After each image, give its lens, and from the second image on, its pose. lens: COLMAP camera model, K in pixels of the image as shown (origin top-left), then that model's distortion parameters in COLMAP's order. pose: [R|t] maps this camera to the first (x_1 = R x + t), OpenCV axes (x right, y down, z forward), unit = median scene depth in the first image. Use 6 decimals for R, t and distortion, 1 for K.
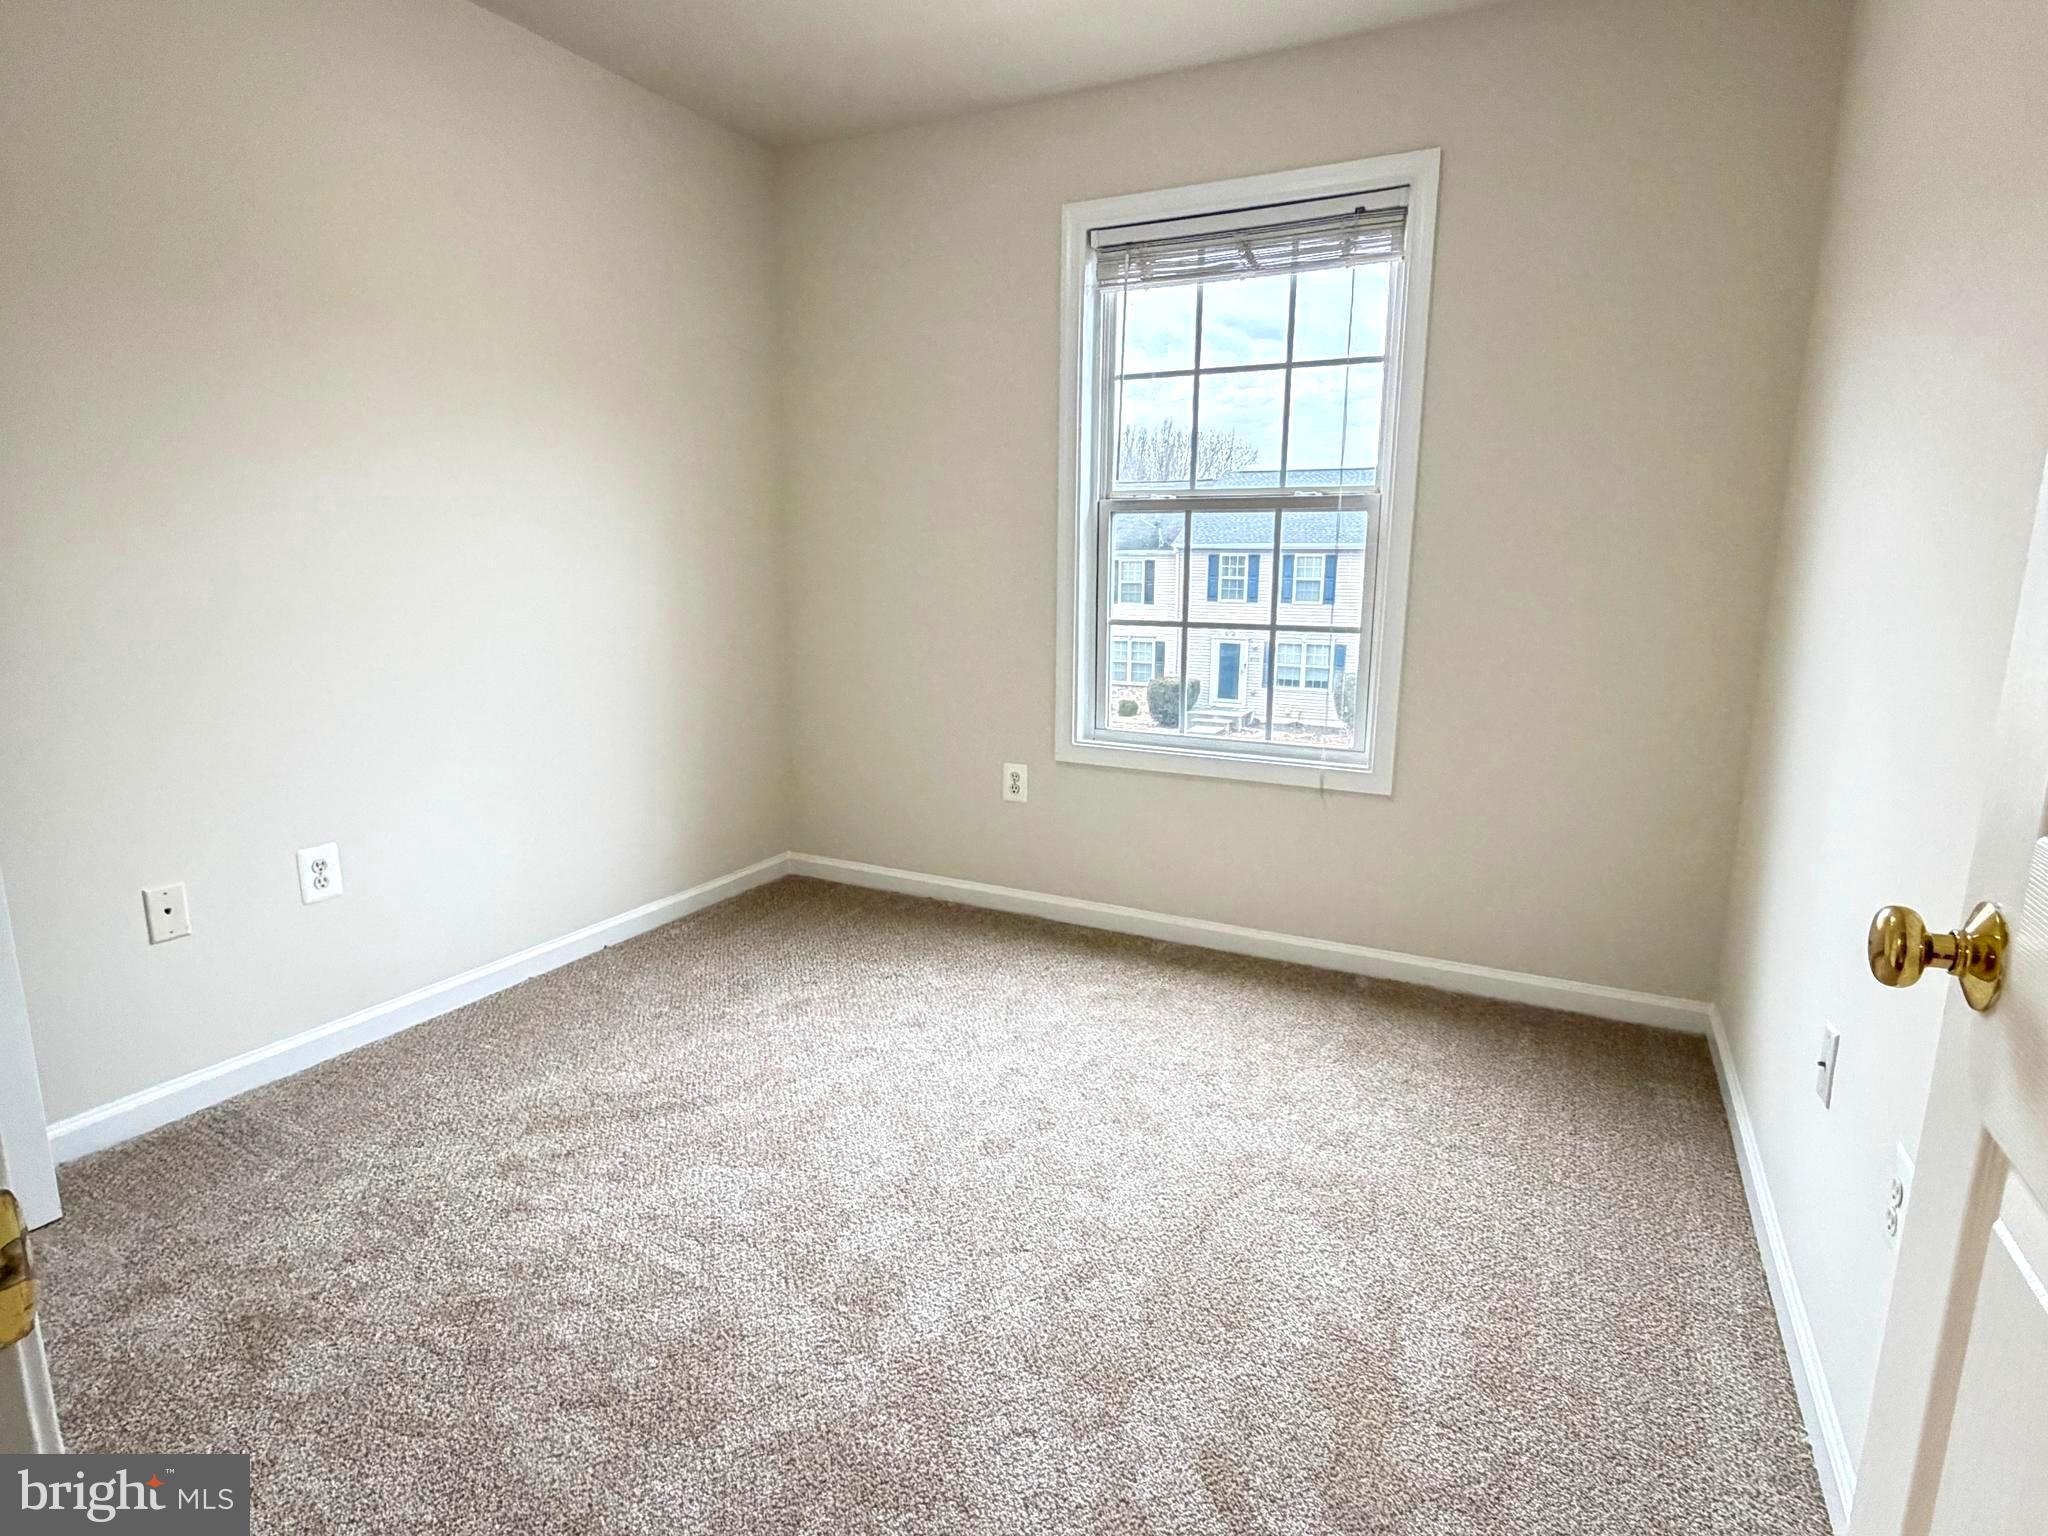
lens RADIAL K [[1215.1, 0, 1027.2], [0, 1215.1, 768.6], [0, 0, 1]] dist [0.059887, 0.000352]
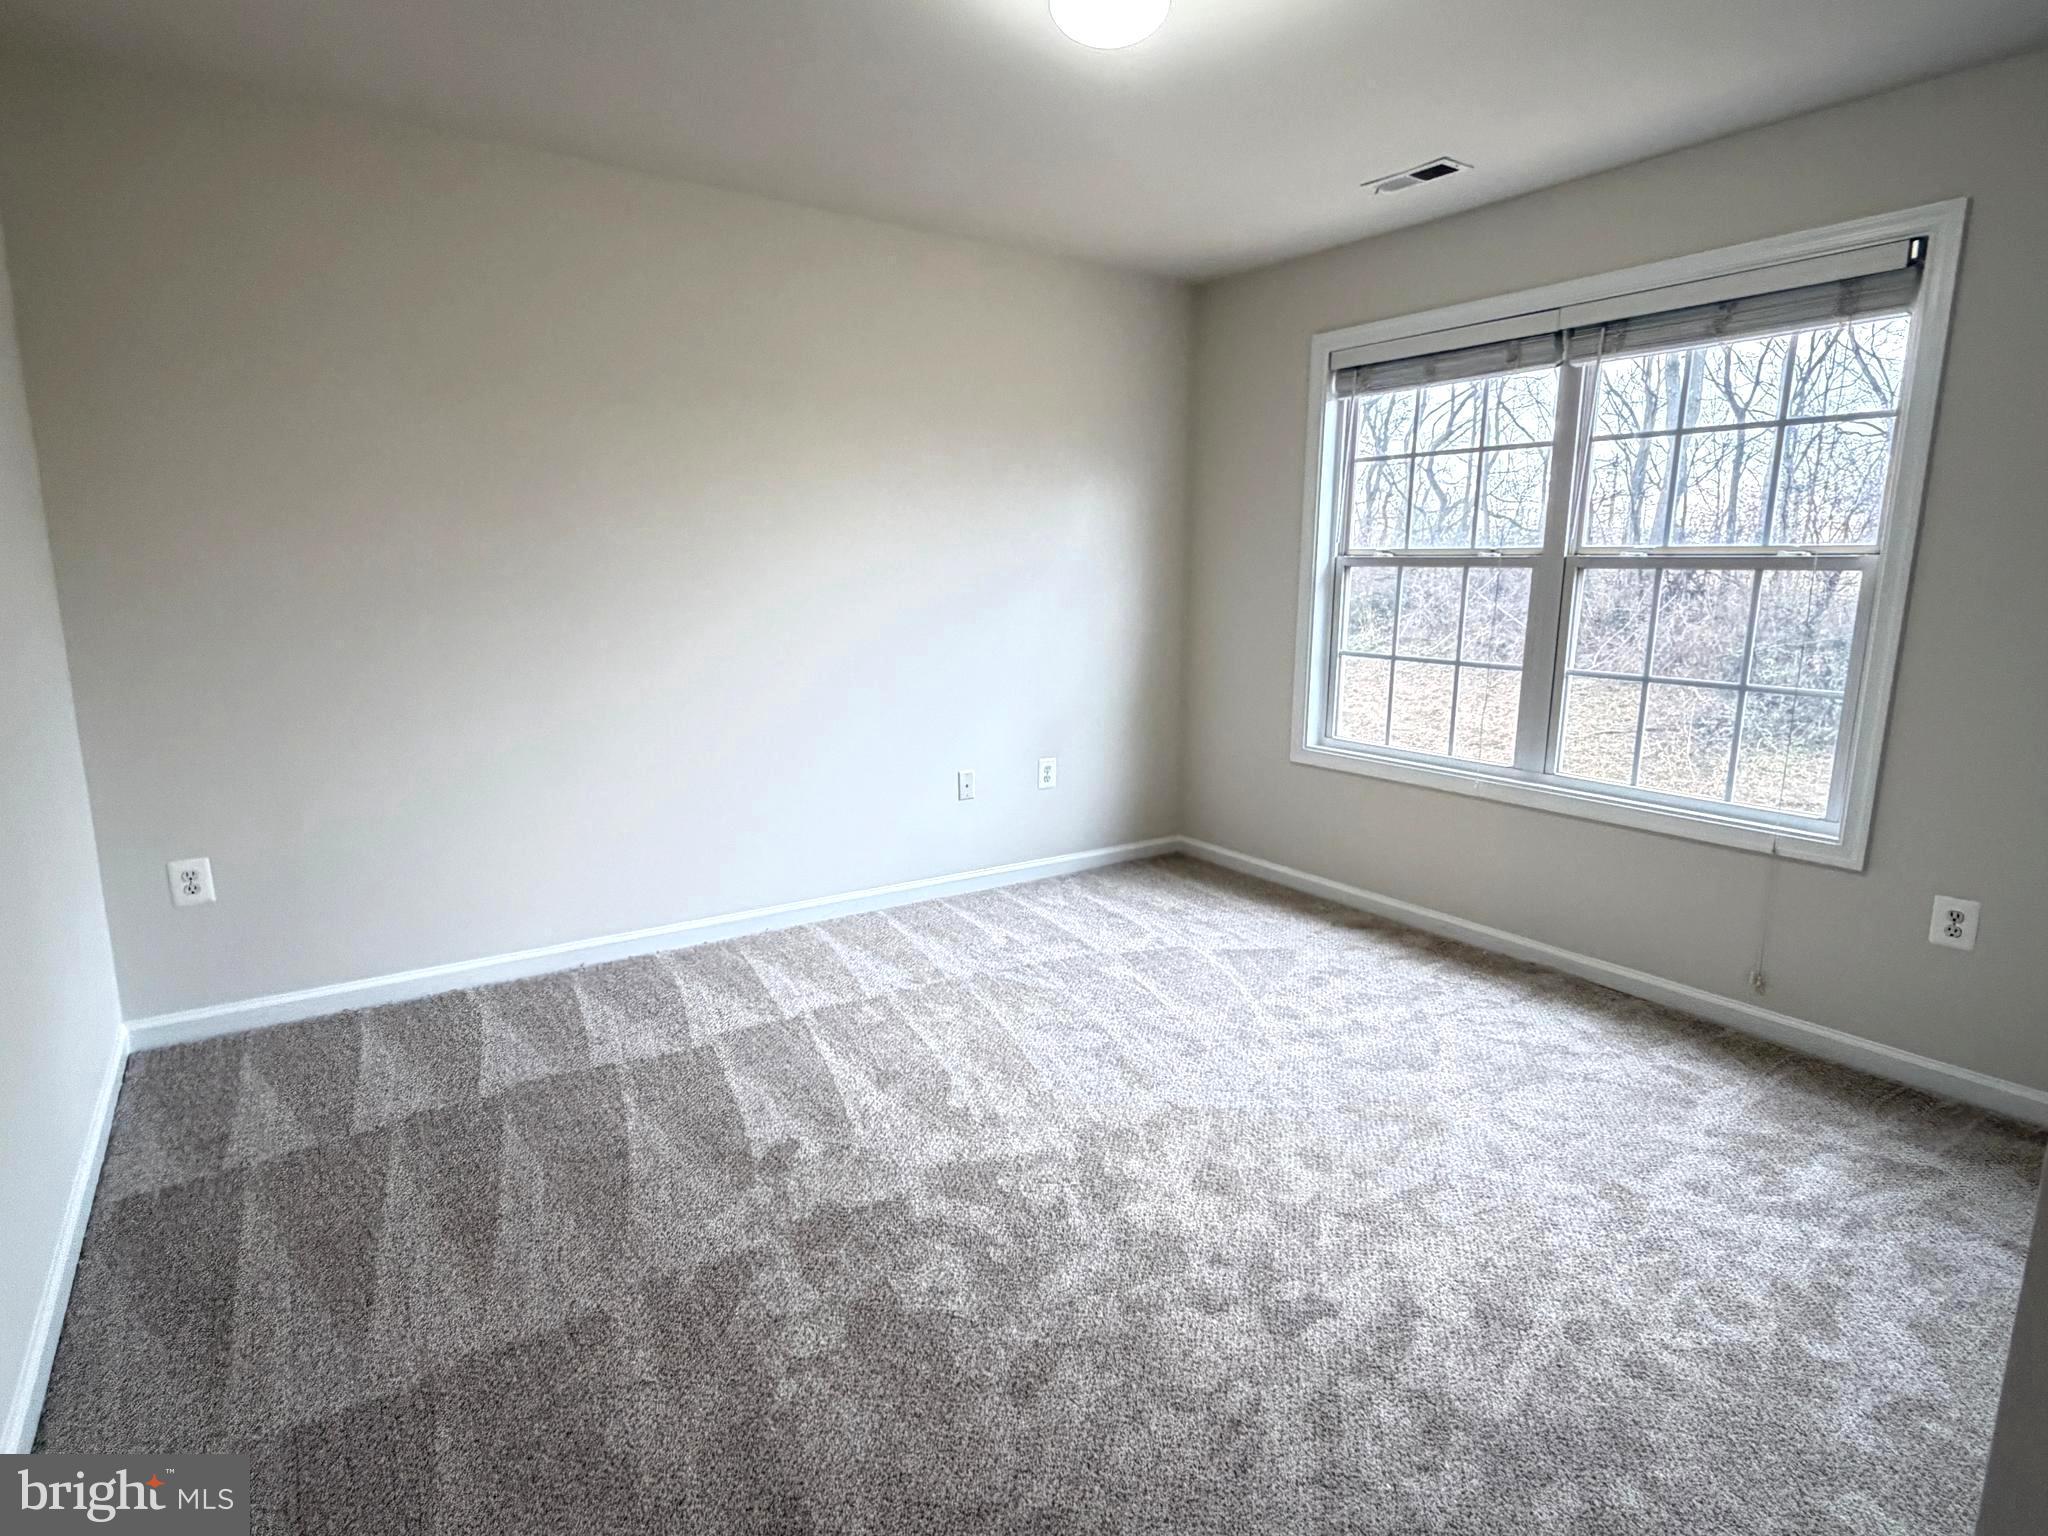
lens RADIAL K [[1086.7, 0, 1027.4], [0, 1086.7, 768.5], [0, 0, 1]] dist [0.002961, -0.001865]
pose [[0.896244, 0.089120, -0.434517, 0.091159], [-0.099494, 0.995037, -0.001136, 0.010845], [0.432259, 0.044250, 0.900663, -0.049210]]
